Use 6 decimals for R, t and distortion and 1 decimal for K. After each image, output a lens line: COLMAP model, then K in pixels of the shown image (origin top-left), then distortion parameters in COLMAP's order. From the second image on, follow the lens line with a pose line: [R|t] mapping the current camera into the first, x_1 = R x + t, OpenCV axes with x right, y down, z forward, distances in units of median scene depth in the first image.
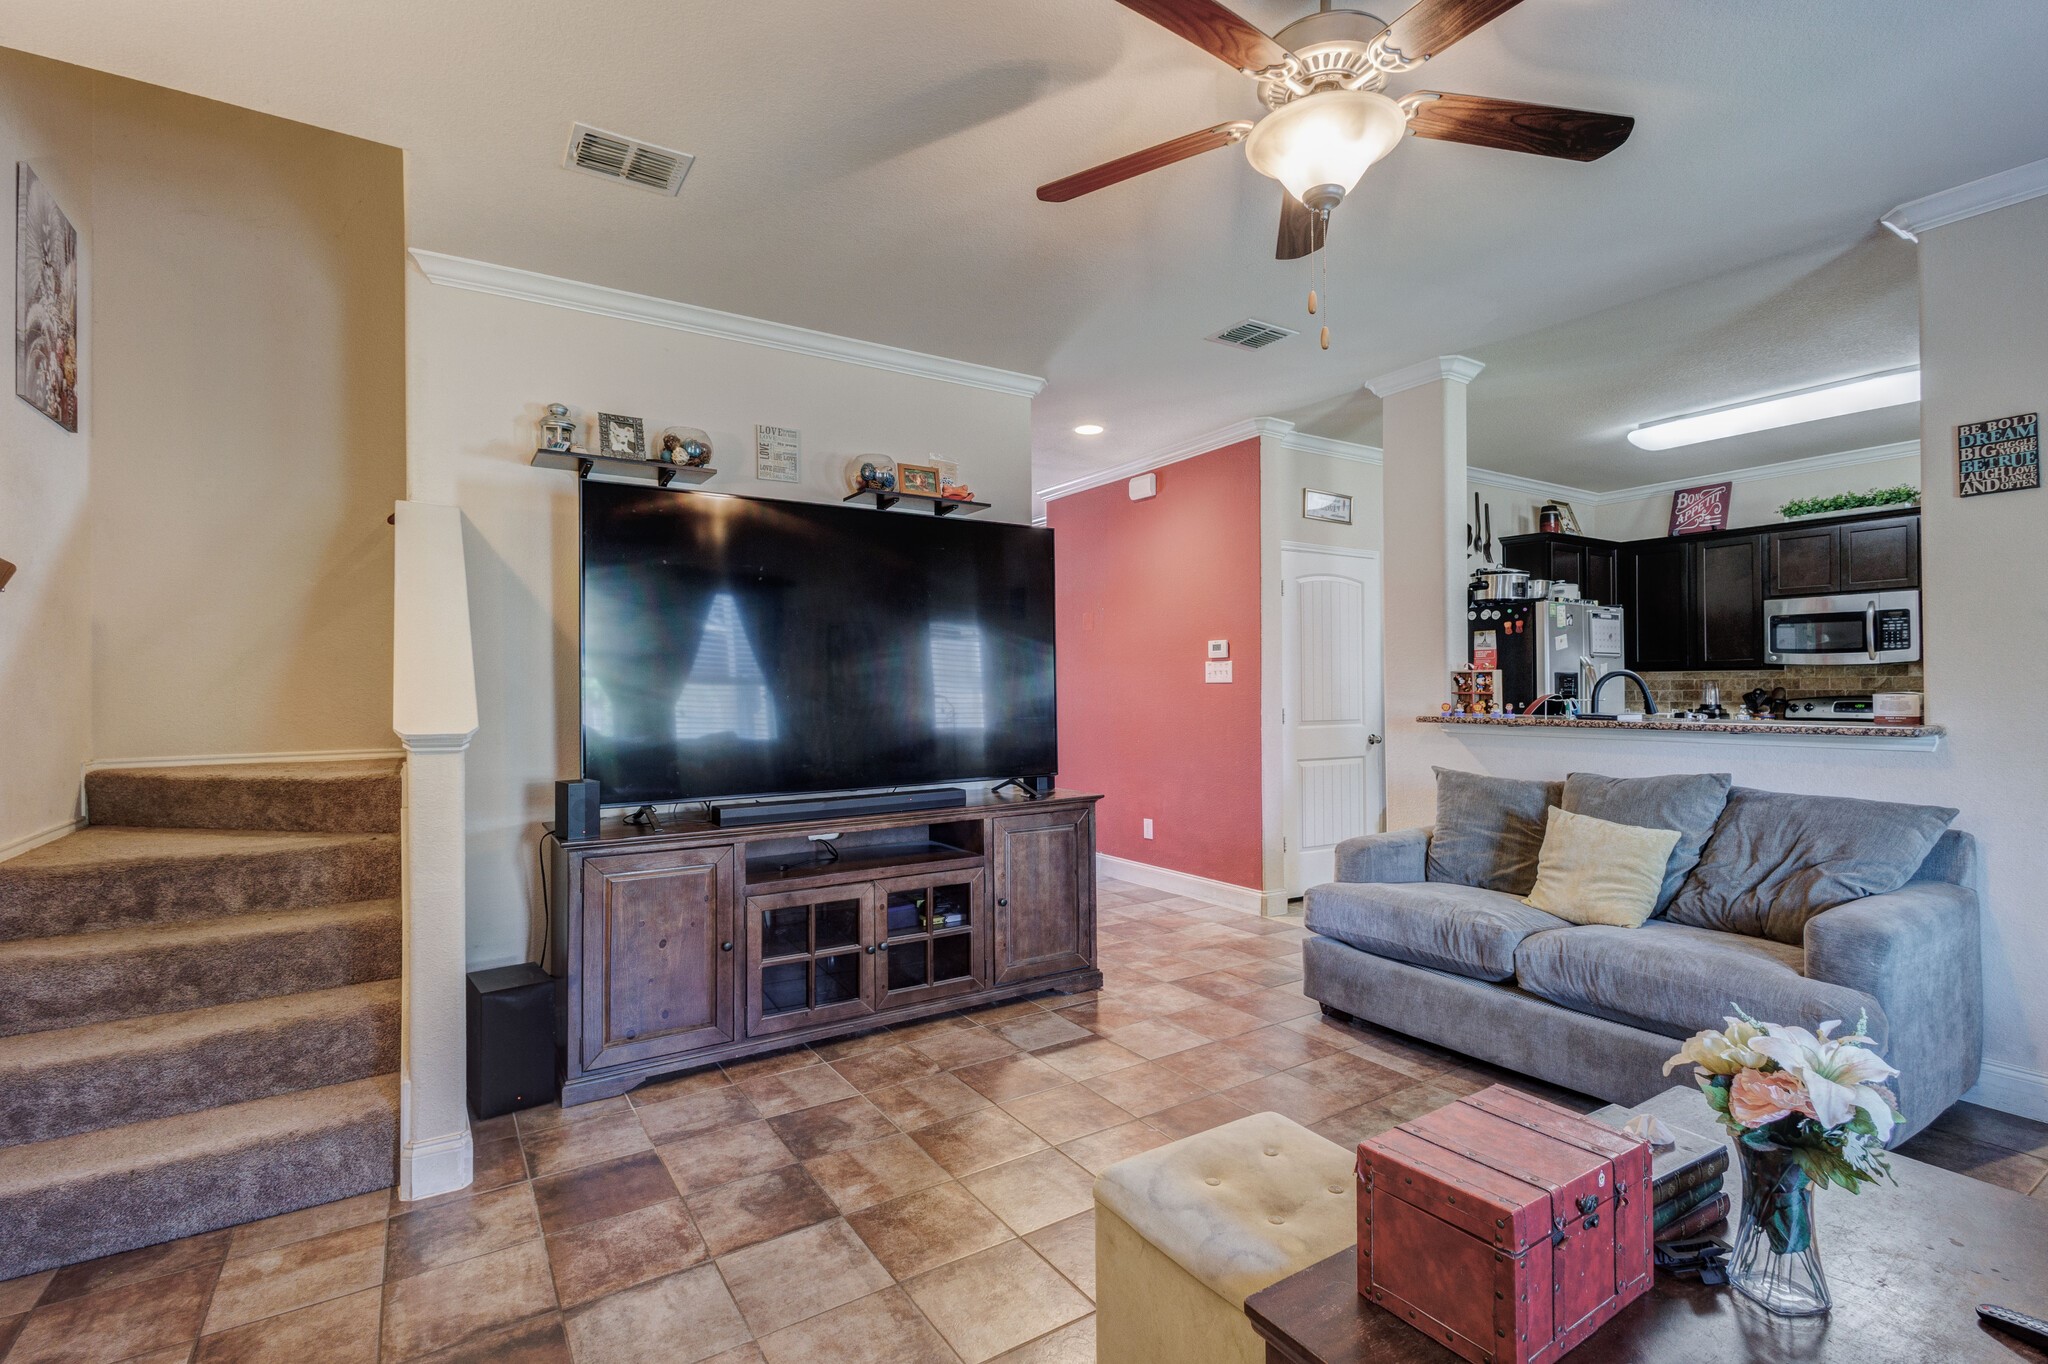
lens RADIAL K [[934.6, 0, 1020.7], [0, 934.6, 678.7], [0, 0, 1]] dist [0.008821, -0.000876]
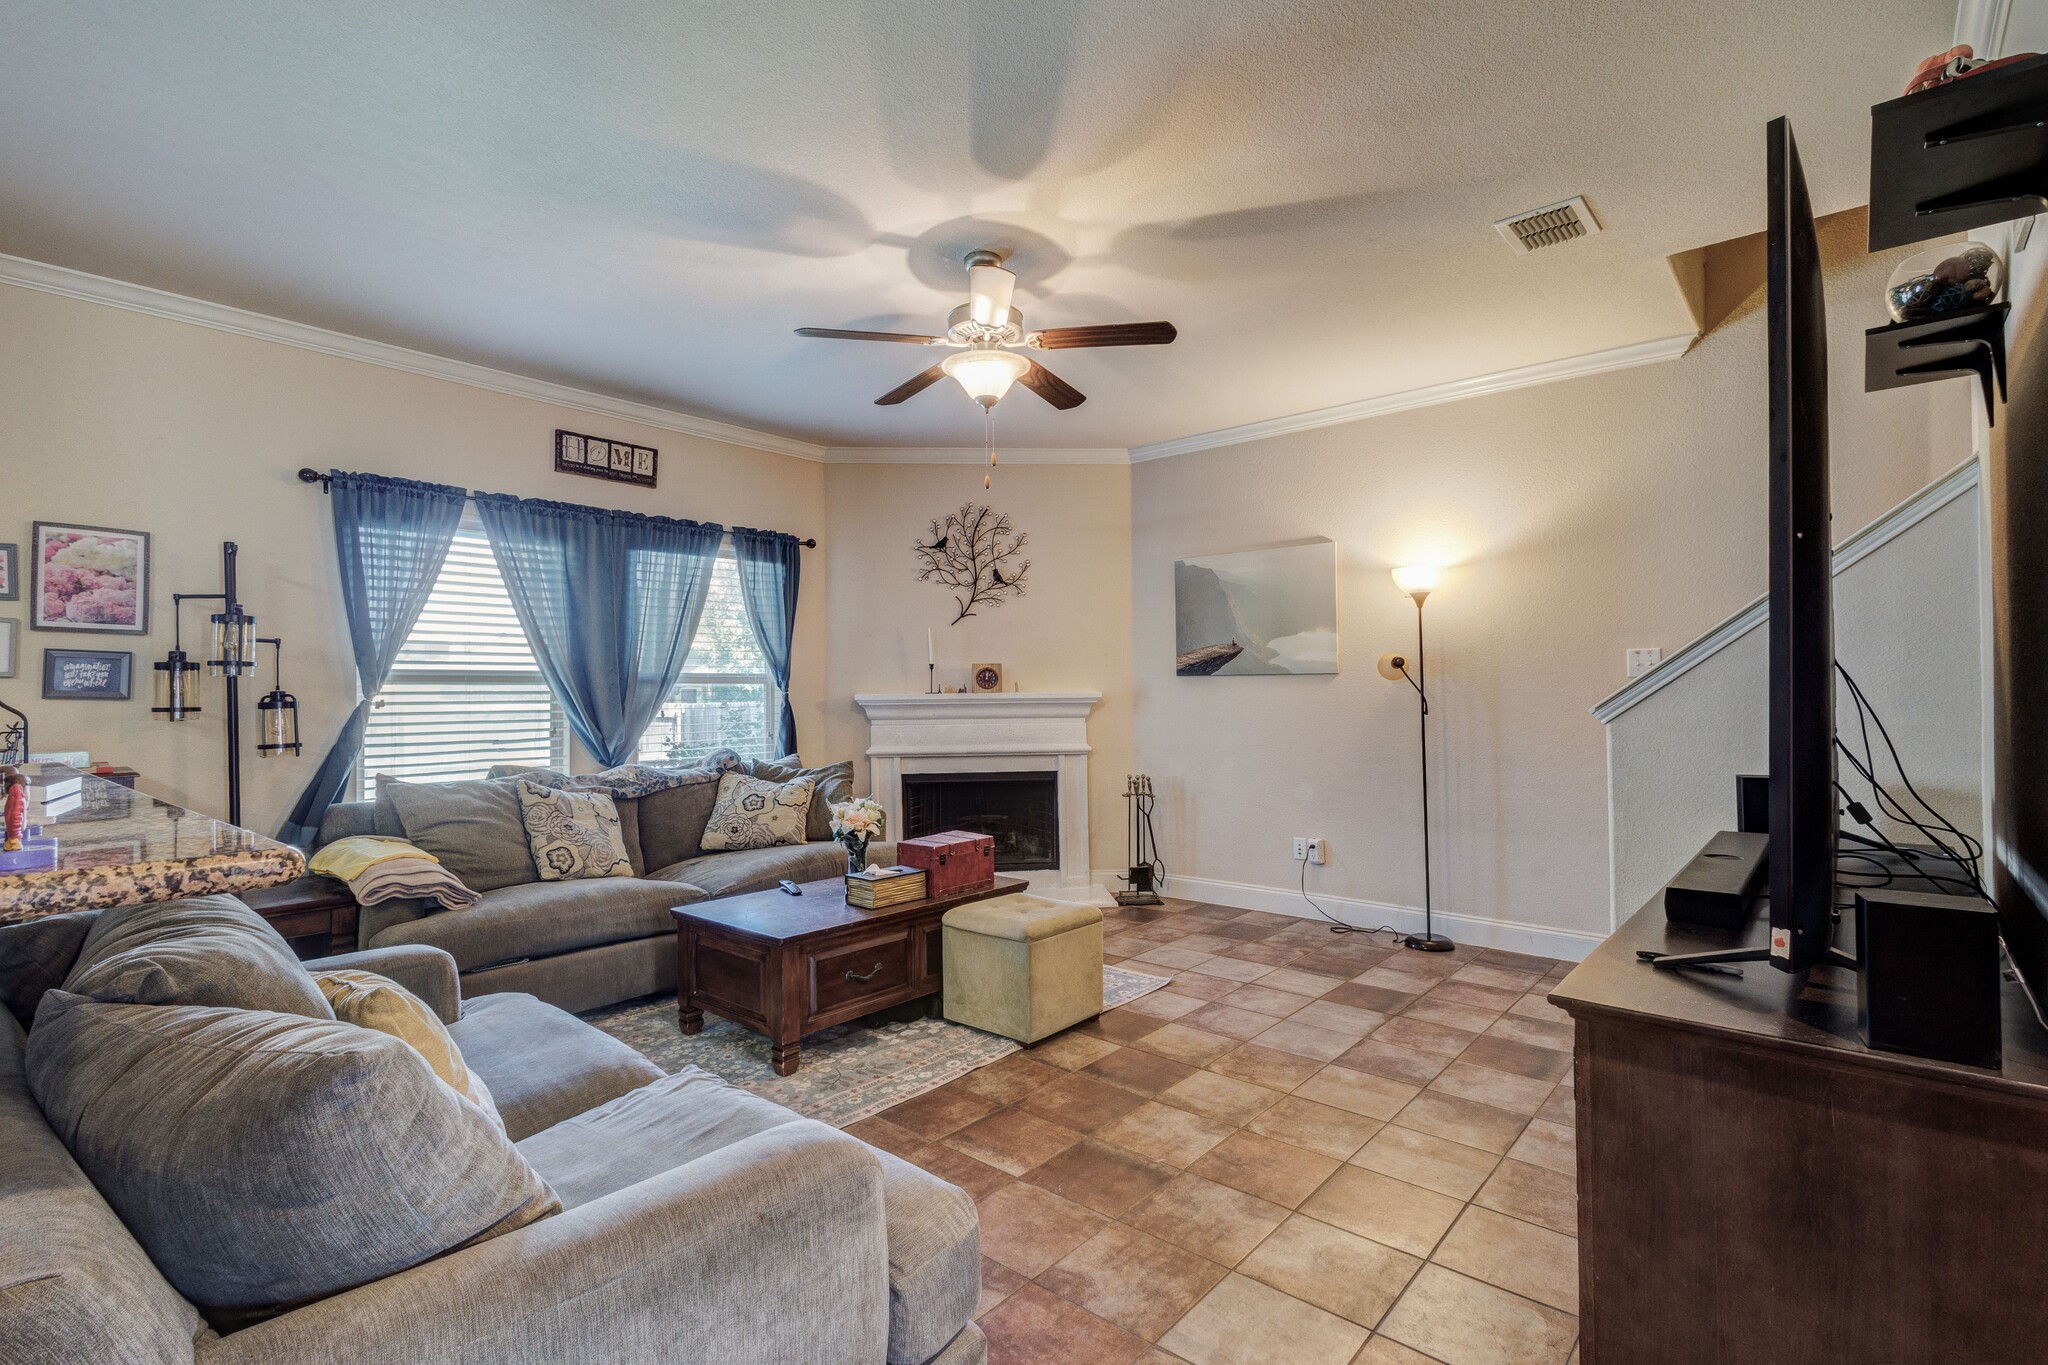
lens RADIAL K [[953.8, 0, 1023.0], [0, 953.8, 679.7], [0, 0, 1]] dist [0.001344, 0.000696]
pose [[-0.959187, 0.012281, -0.282506, 0.390413], [0.018573, 0.999635, -0.019603, 0.015813], [0.282162, -0.024050, -0.959065, 1.373643]]
